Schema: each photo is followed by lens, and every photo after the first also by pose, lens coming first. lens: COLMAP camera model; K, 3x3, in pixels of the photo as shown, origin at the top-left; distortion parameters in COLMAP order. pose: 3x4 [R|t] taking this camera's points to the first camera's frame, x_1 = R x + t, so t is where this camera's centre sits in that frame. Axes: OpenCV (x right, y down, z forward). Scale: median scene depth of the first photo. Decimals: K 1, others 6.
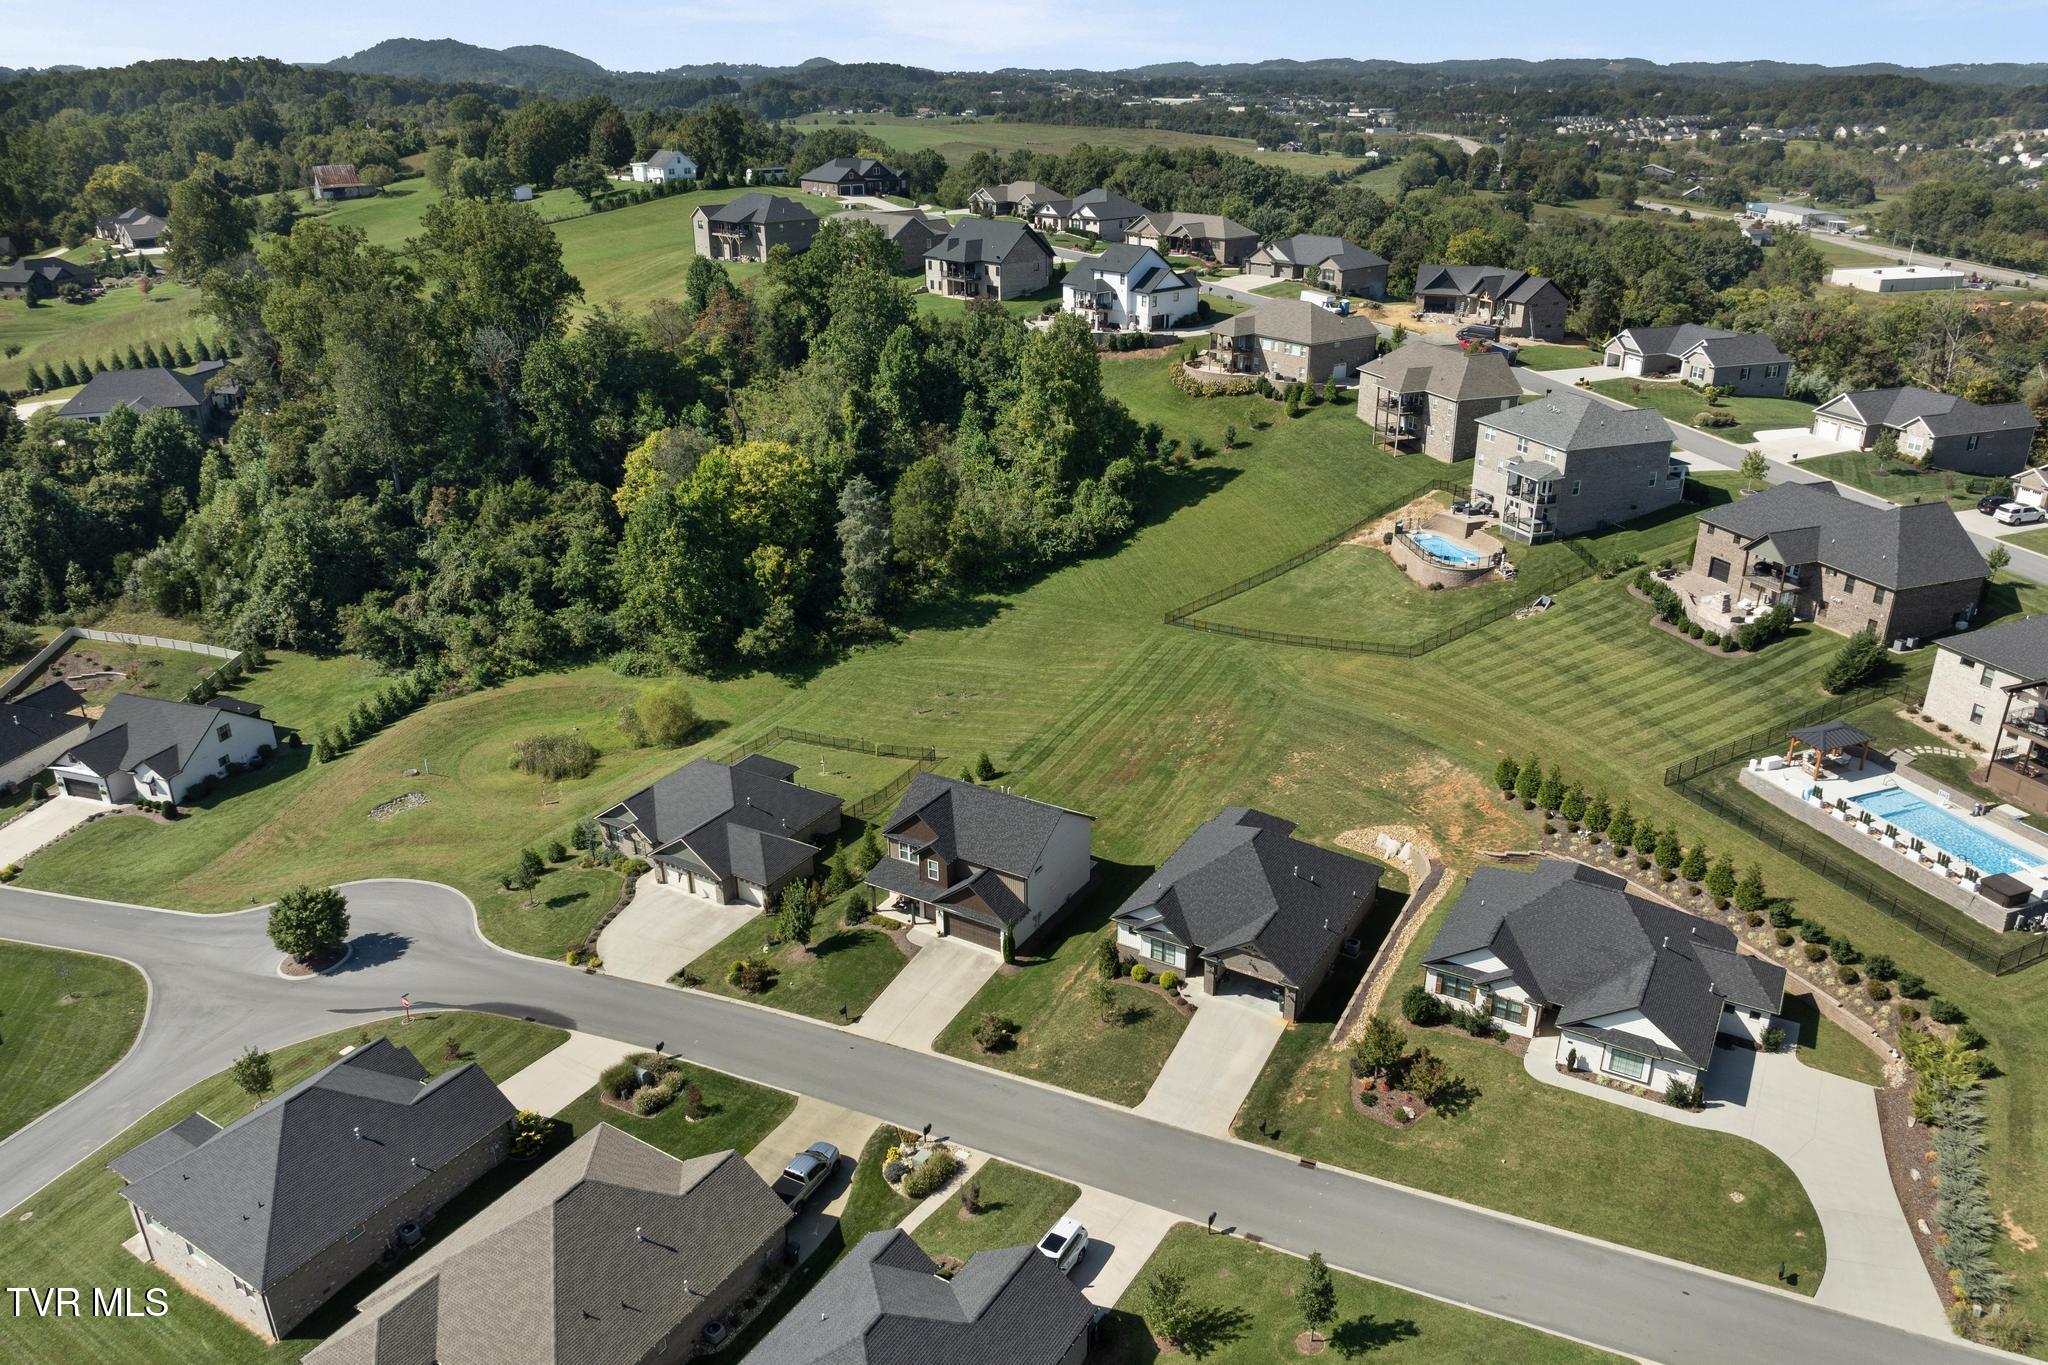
lens RADIAL K [[1427.8, 0, 1046.6], [0, 1427.8, 690.8], [0, 0, 1]] dist [-0.031568, 0.003268]
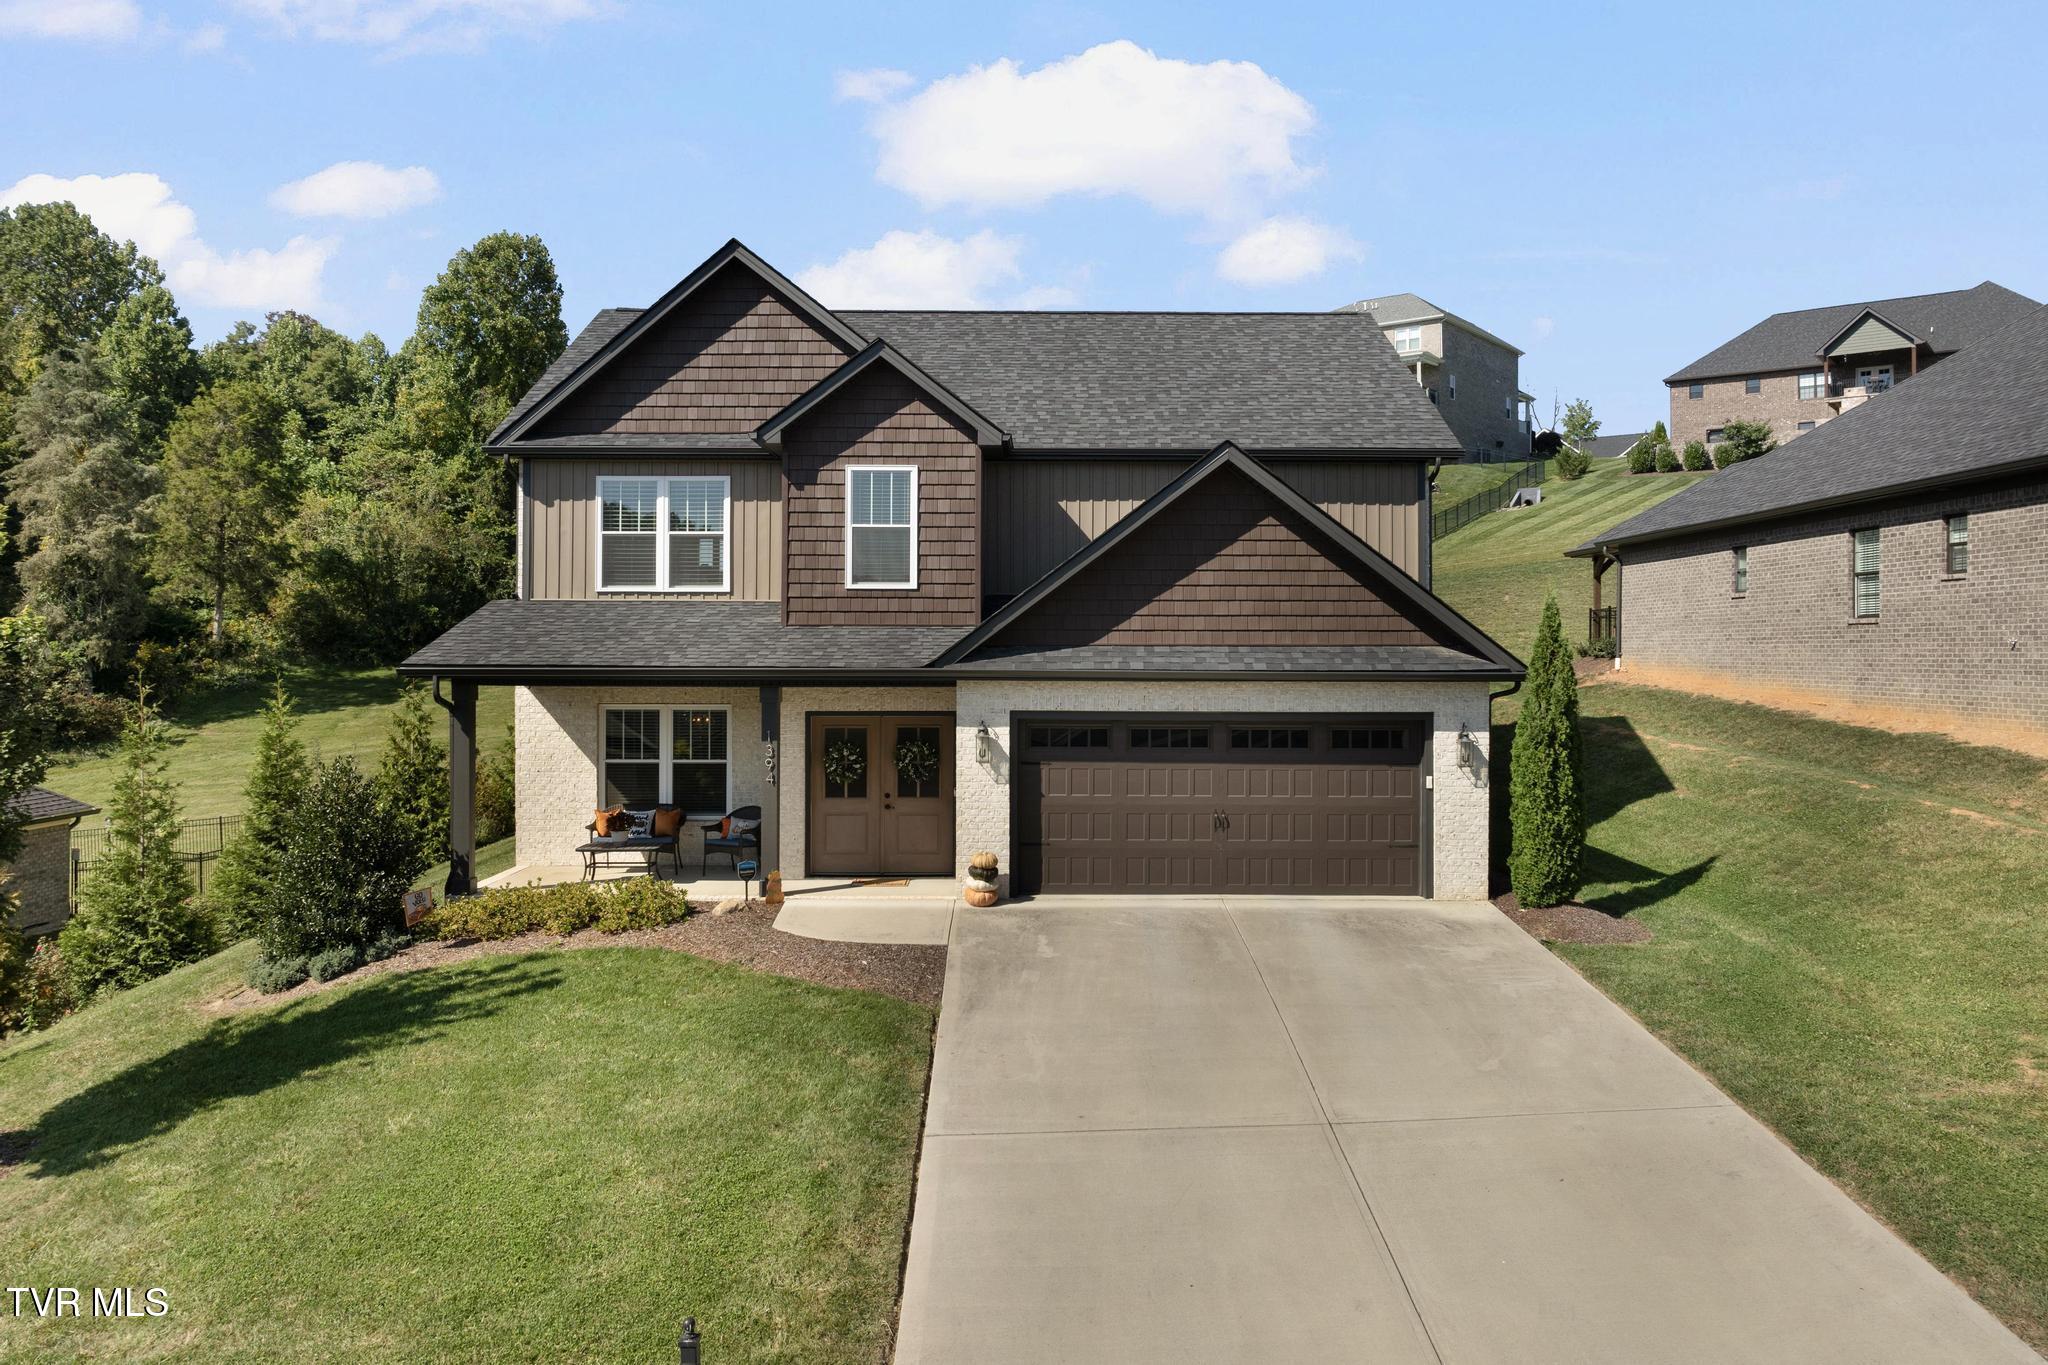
lens RADIAL K [[1440.4, 0, 1029.2], [0, 1440.4, 631.7], [0, 0, 1]] dist [-0.037275, 0.003360]
pose [[0.863201, 0.009881, 0.504763, -0.102016], [0.198073, 0.913019, -0.356600, 0.136612], [-0.464382, 0.407798, 0.786162, 0.583987]]
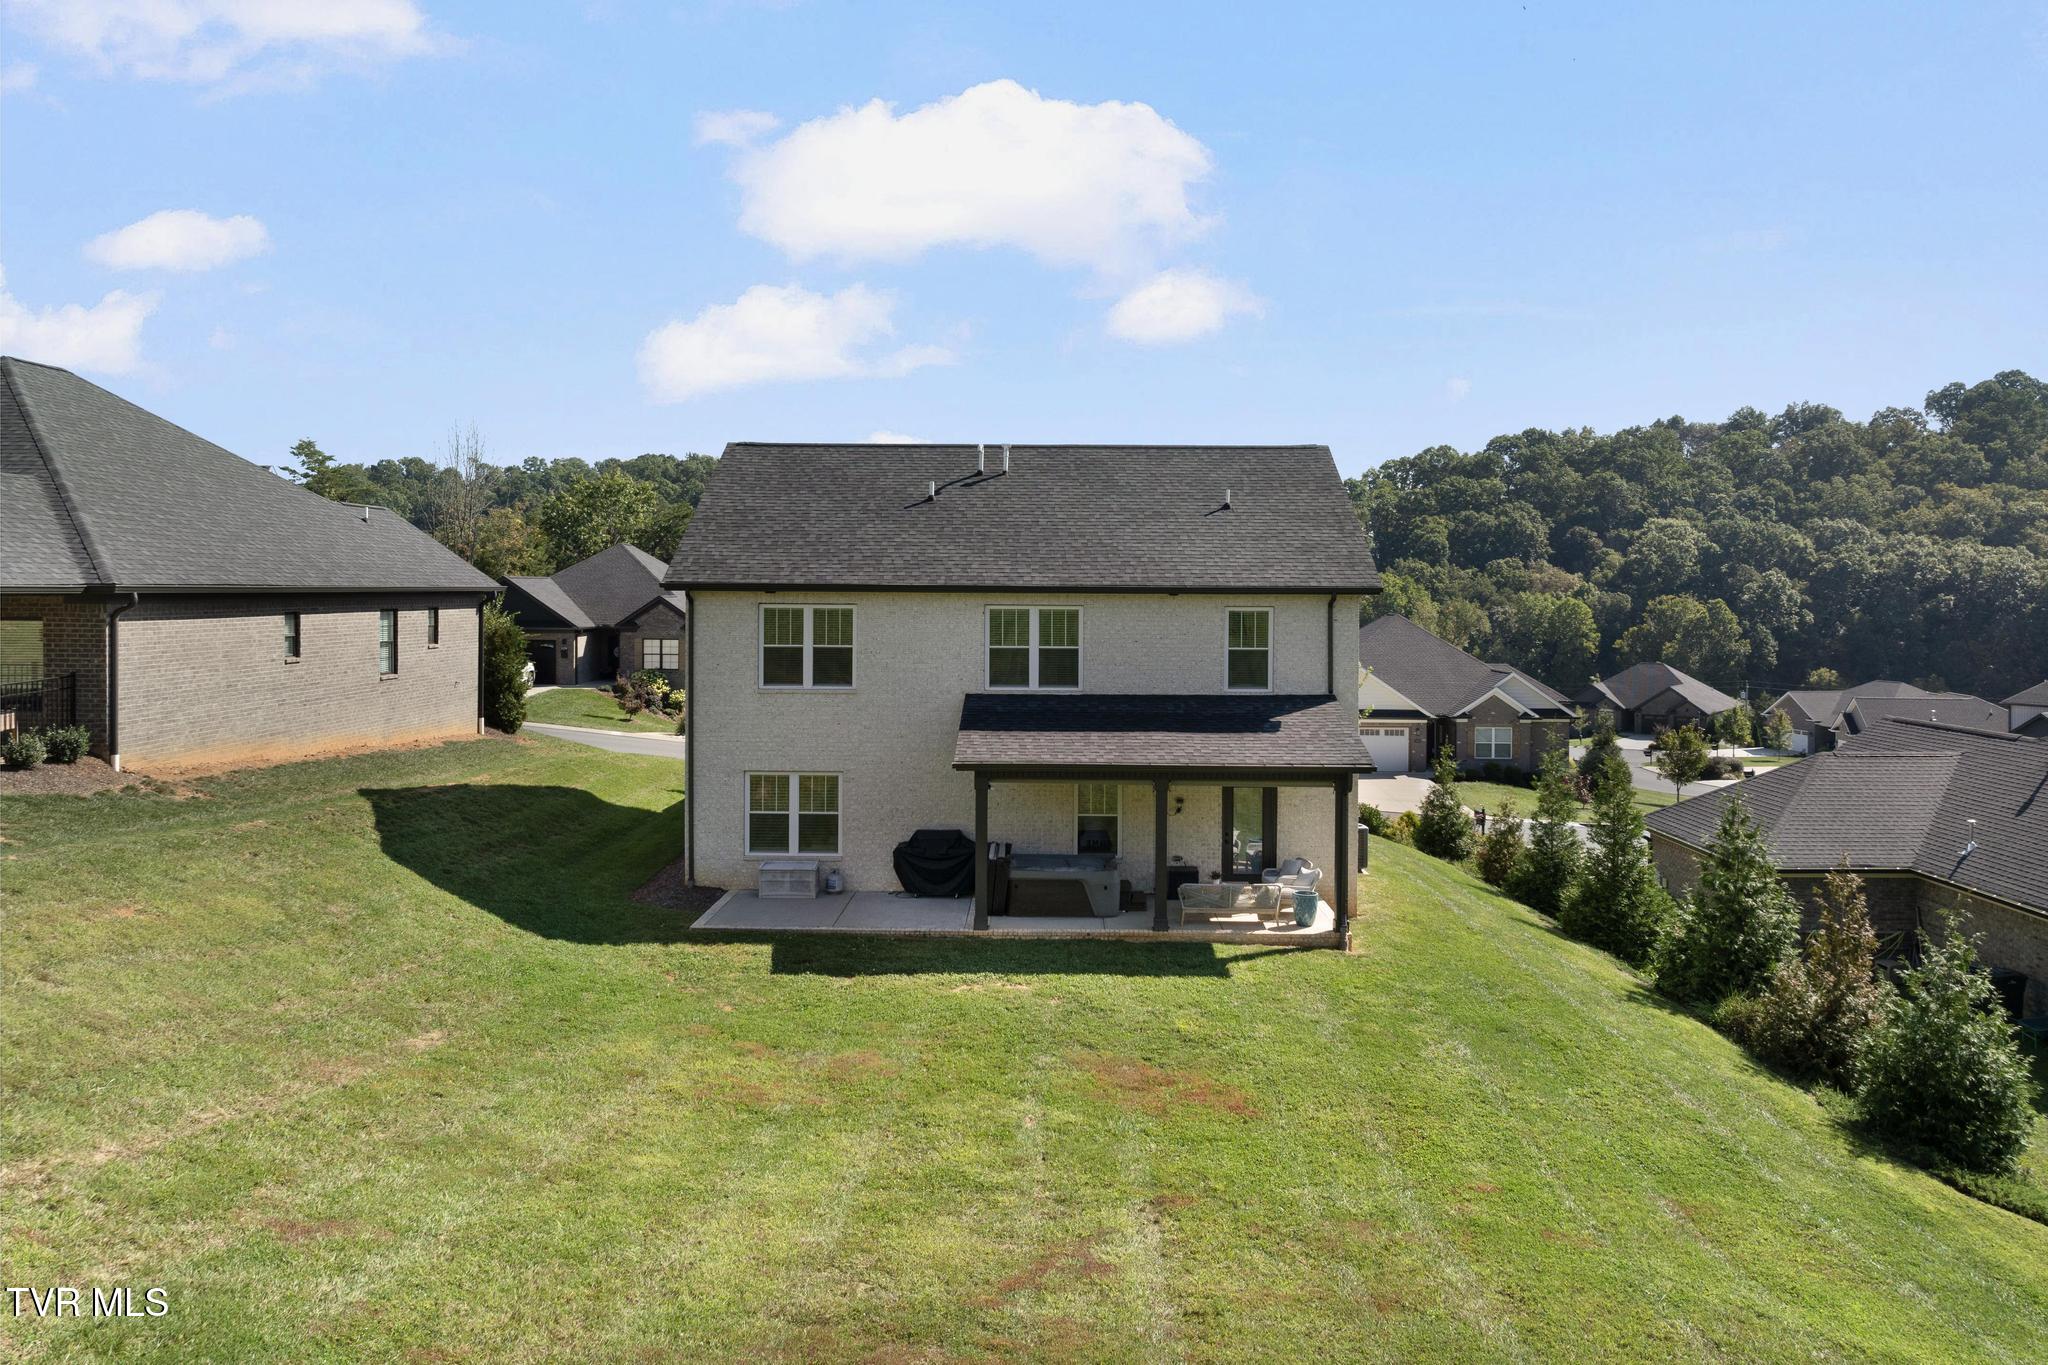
lens RADIAL K [[1439.3, 0, 1033.7], [0, 1439.3, 599.0], [0, 0, 1]] dist [-0.035936, 0.001416]
pose [[-0.870529, 0.000961, -0.492117, 0.069483], [-0.199001, 0.913903, 0.353808, -0.002280], [0.450087, 0.405932, -0.795387, 0.862006]]
